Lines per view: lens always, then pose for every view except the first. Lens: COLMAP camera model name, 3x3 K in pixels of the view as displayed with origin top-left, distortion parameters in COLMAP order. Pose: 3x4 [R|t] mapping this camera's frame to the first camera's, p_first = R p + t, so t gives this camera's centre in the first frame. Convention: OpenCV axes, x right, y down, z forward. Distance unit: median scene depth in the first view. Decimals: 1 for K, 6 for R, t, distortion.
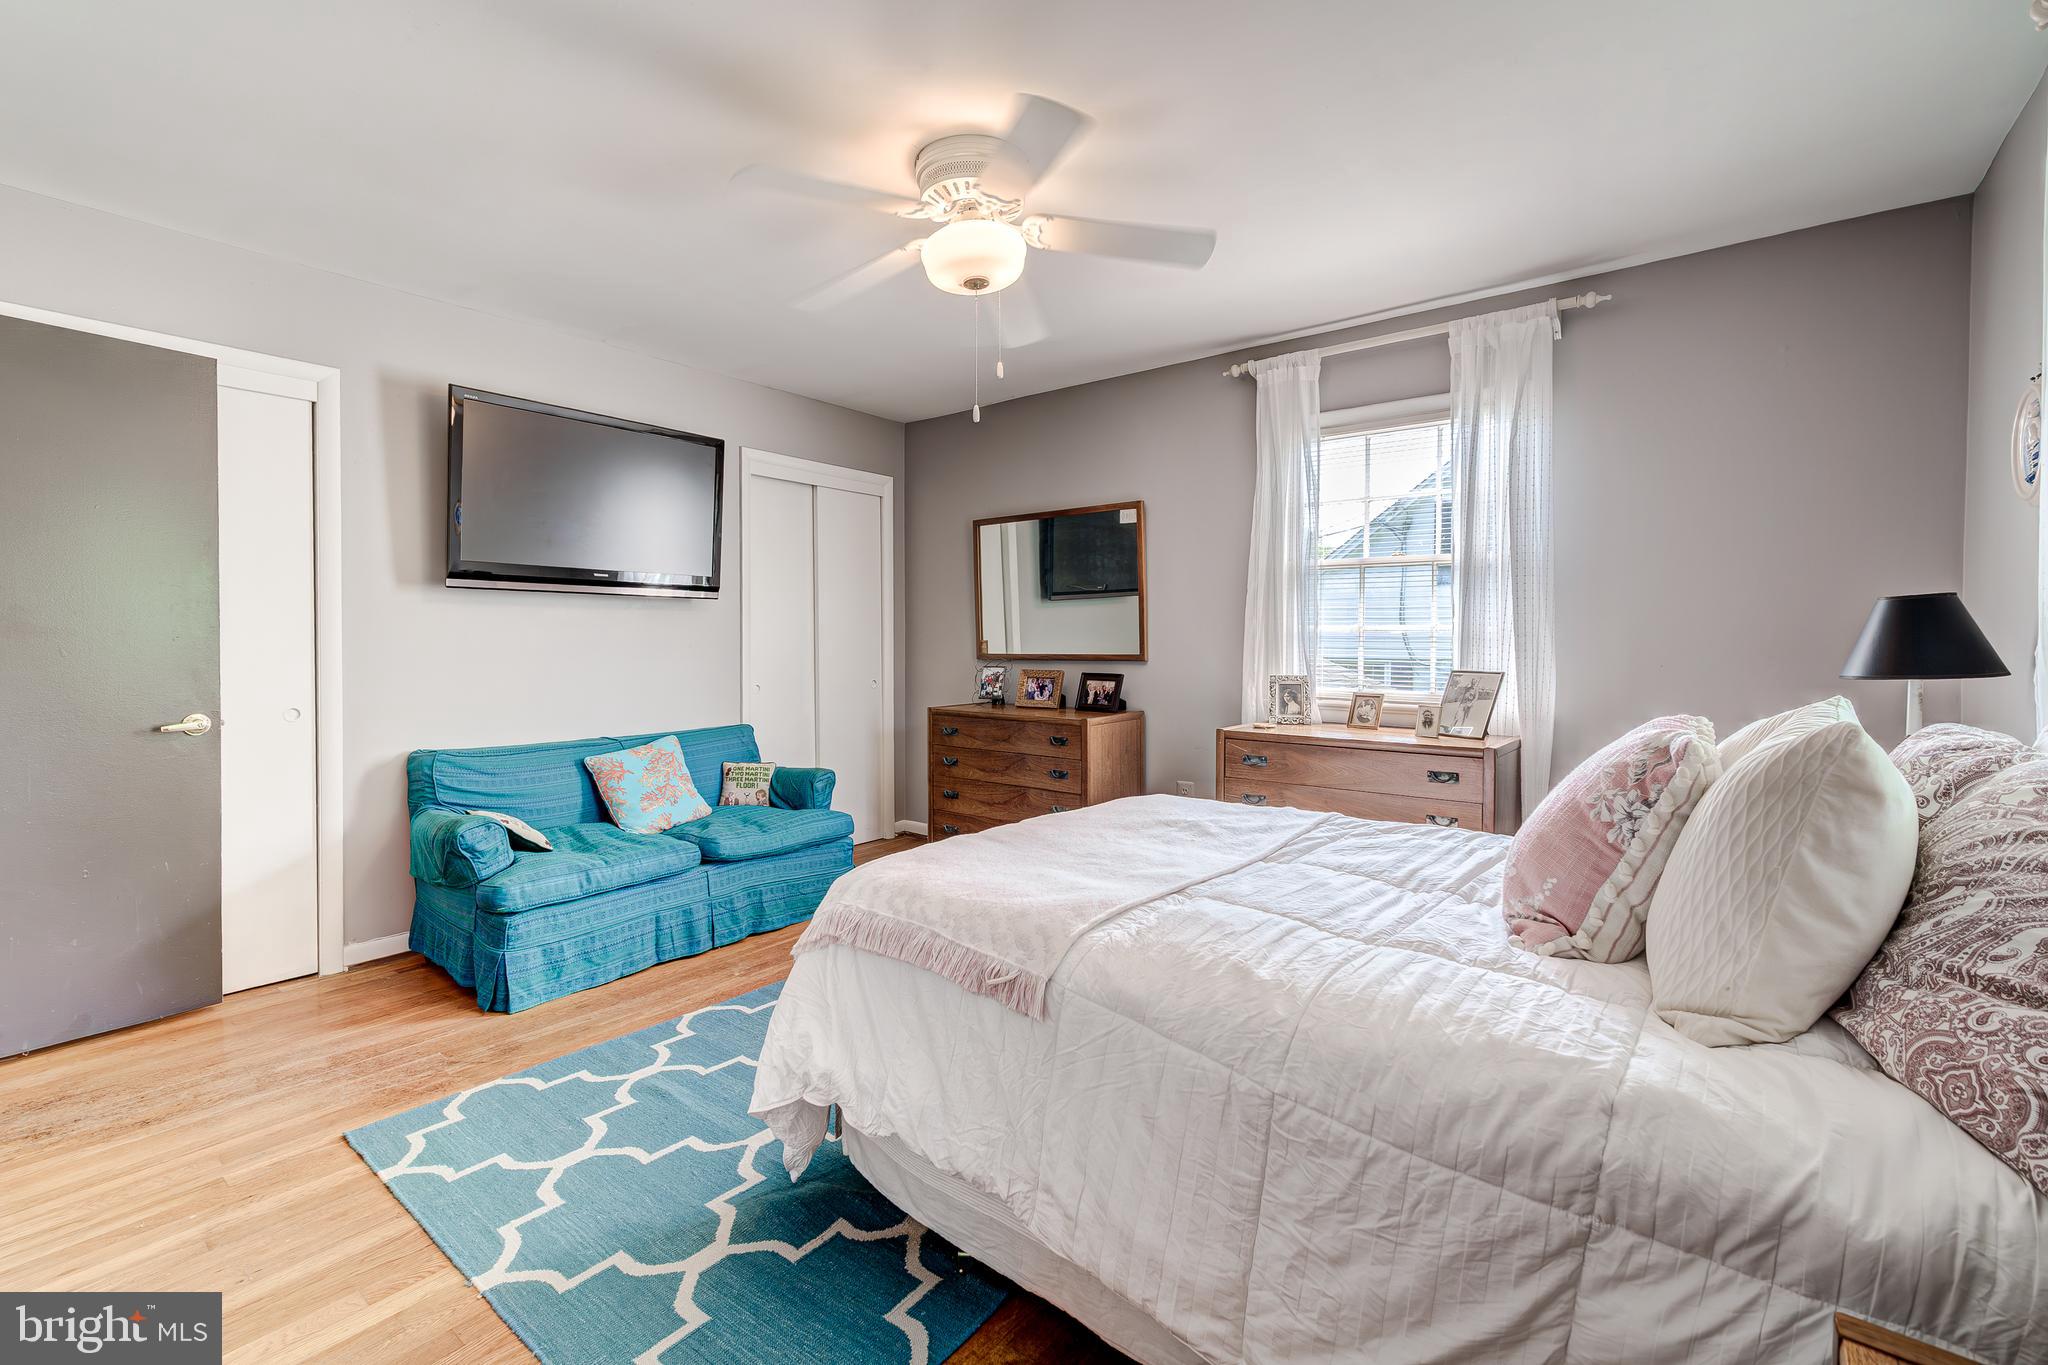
lens RADIAL K [[879.9, 0, 1016.2], [0, 879.9, 647.3], [0, 0, 1]] dist [-0.008668, 0.000117]
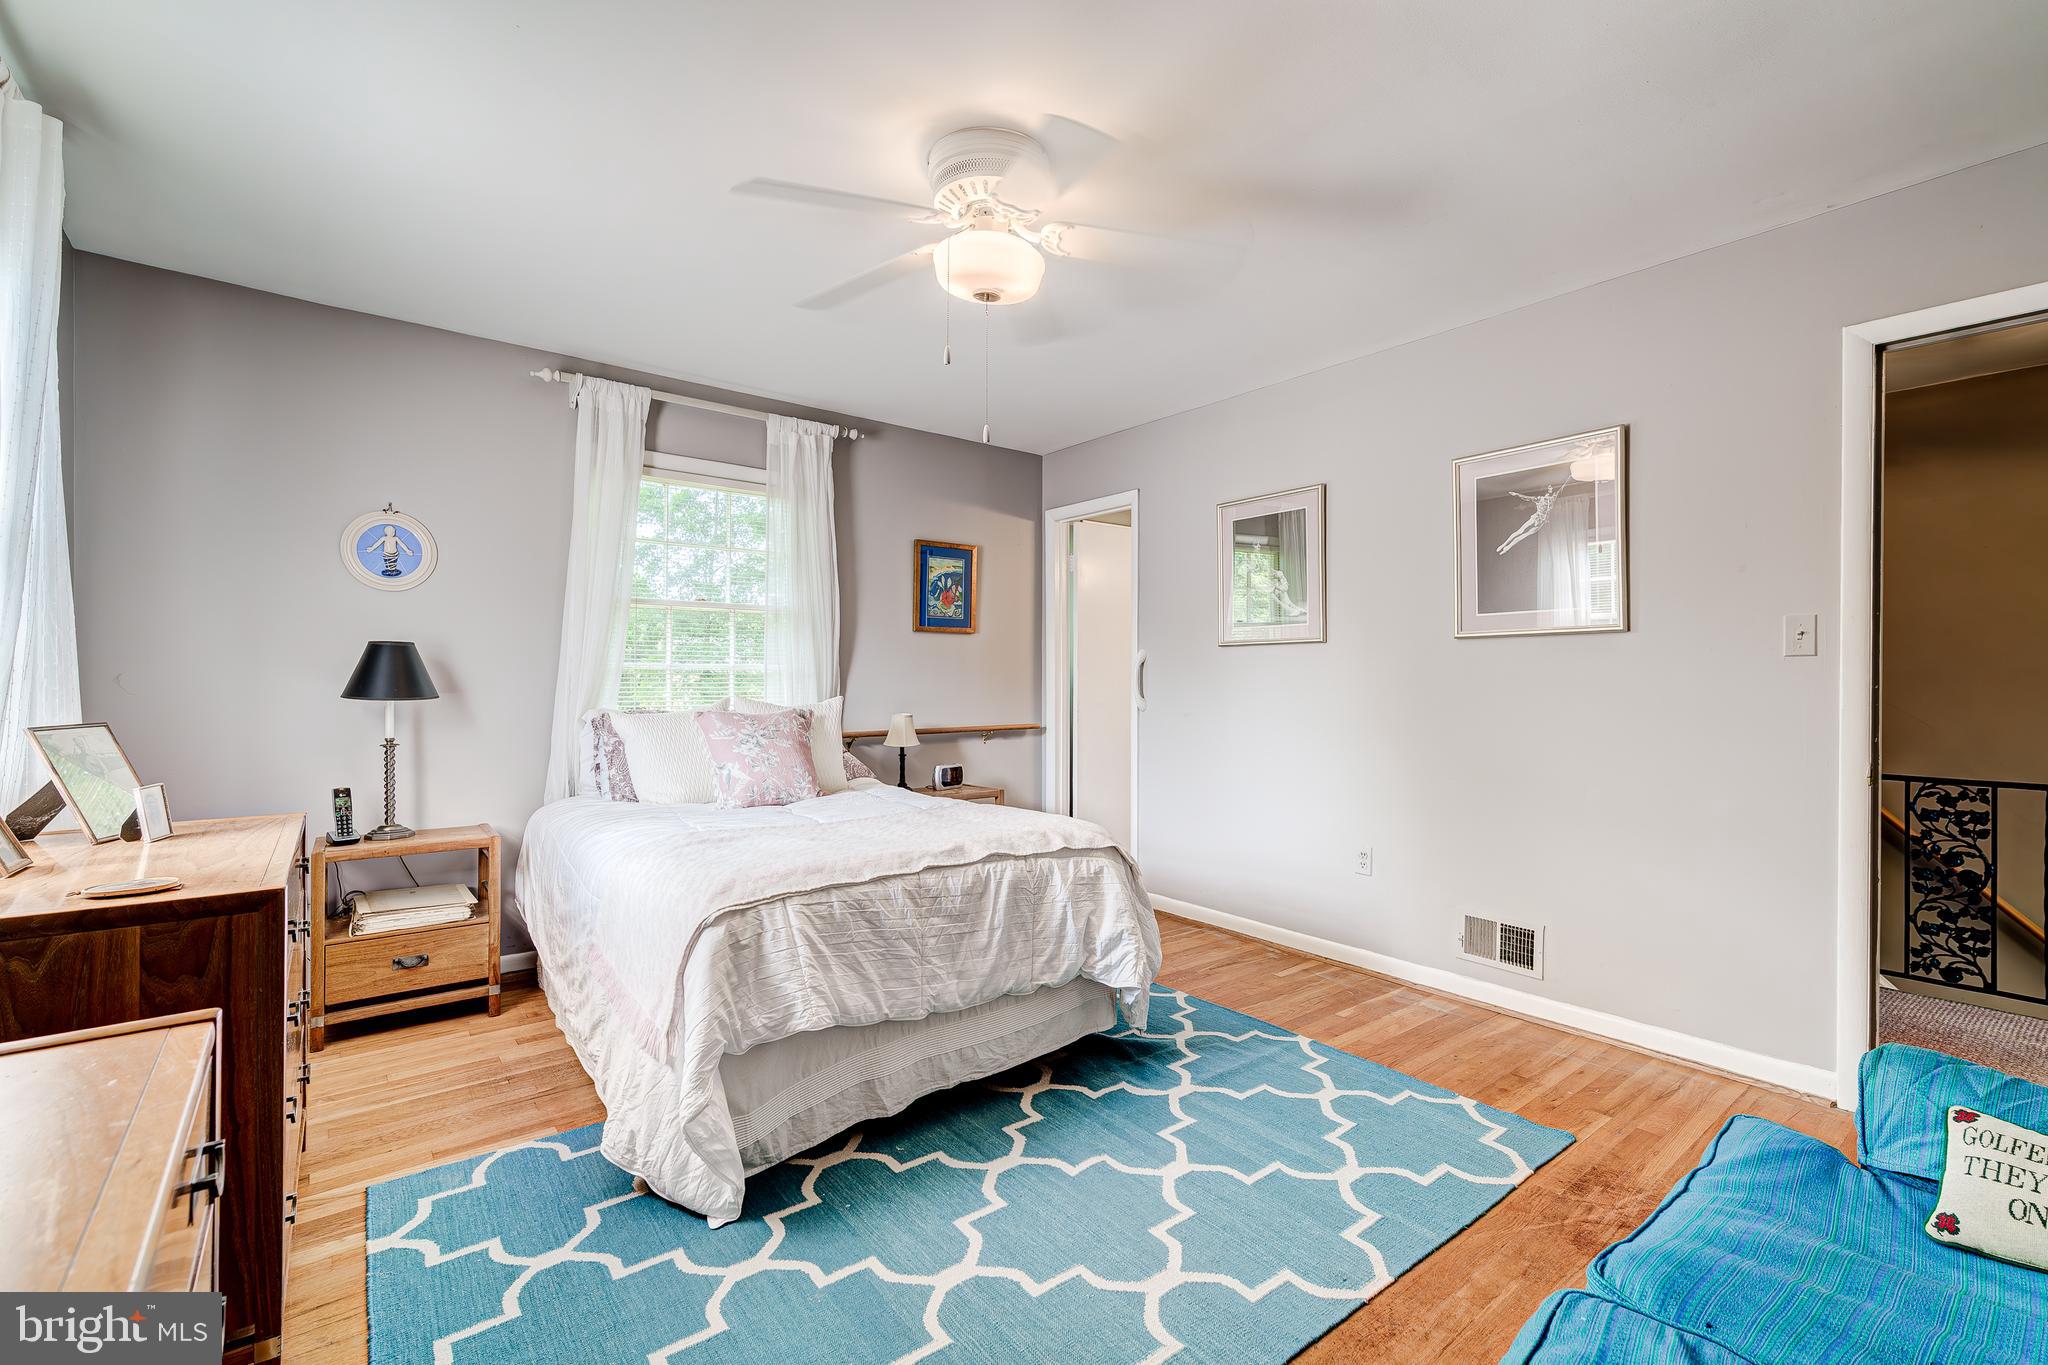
lens RADIAL K [[898.6, 0, 1025.9], [0, 898.6, 673.3], [0, 0, 1]] dist [0.001764, -0.000111]
pose [[-0.975192, -0.007267, 0.221241, -0.243982], [-0.006680, 0.999972, 0.003404, -0.015024], [-0.221260, 0.001842, -0.975213, 1.571247]]
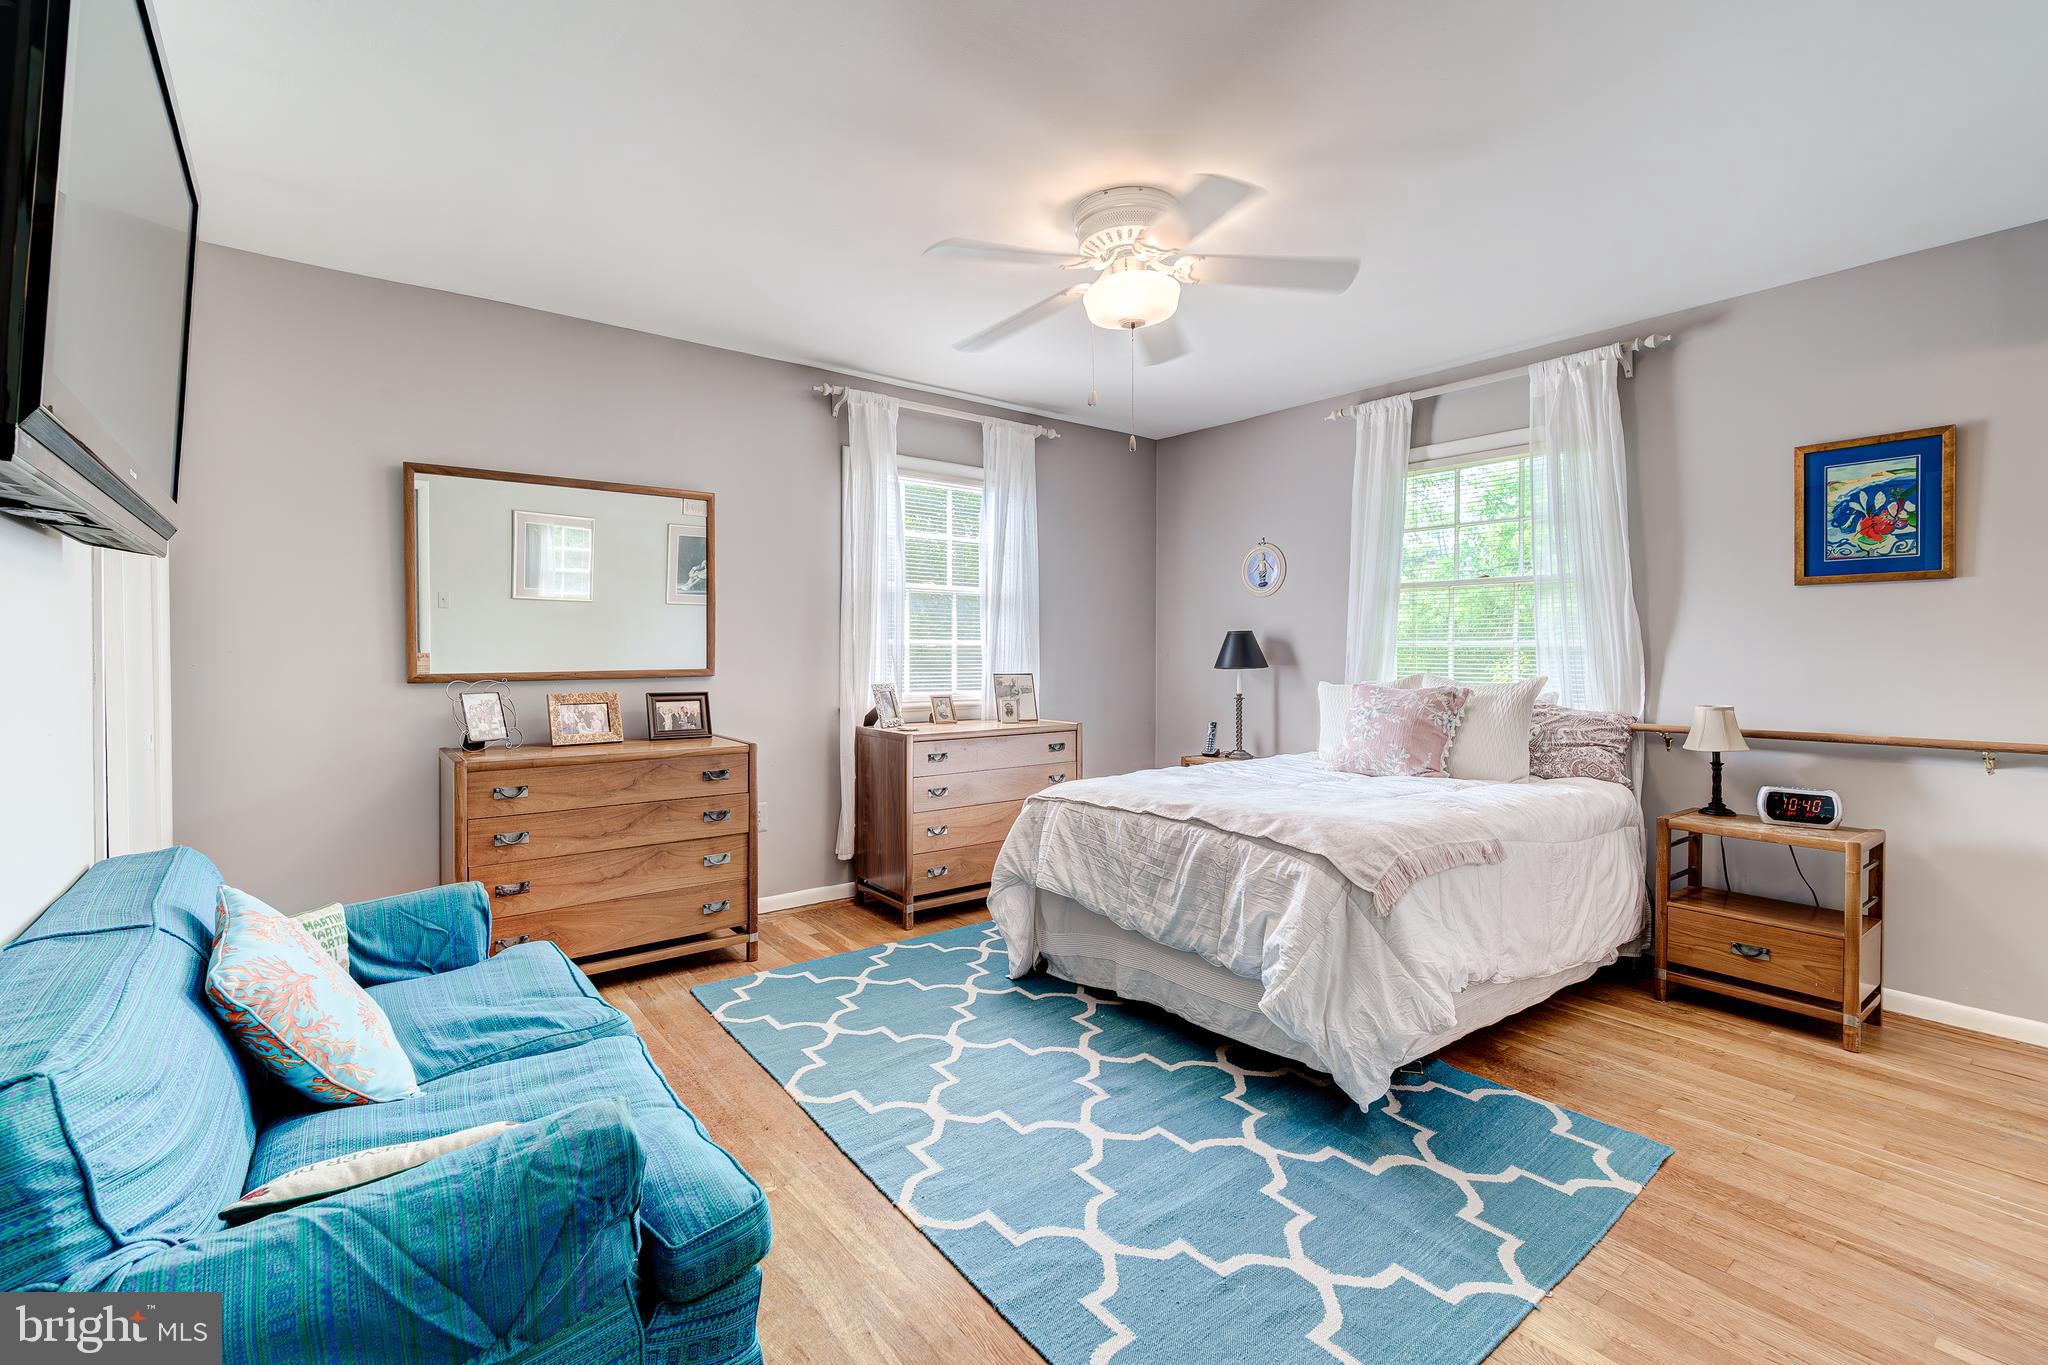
lens RADIAL K [[890.3, 0, 1009.2], [0, 890.3, 650.3], [0, 0, 1]] dist [0.001452, 0.000041]
pose [[0.247107, -0.003214, 0.968983, -0.943111], [0.006802, 0.999976, 0.001582, -0.014027], [-0.968964, 0.006201, 0.247122, 0.712210]]
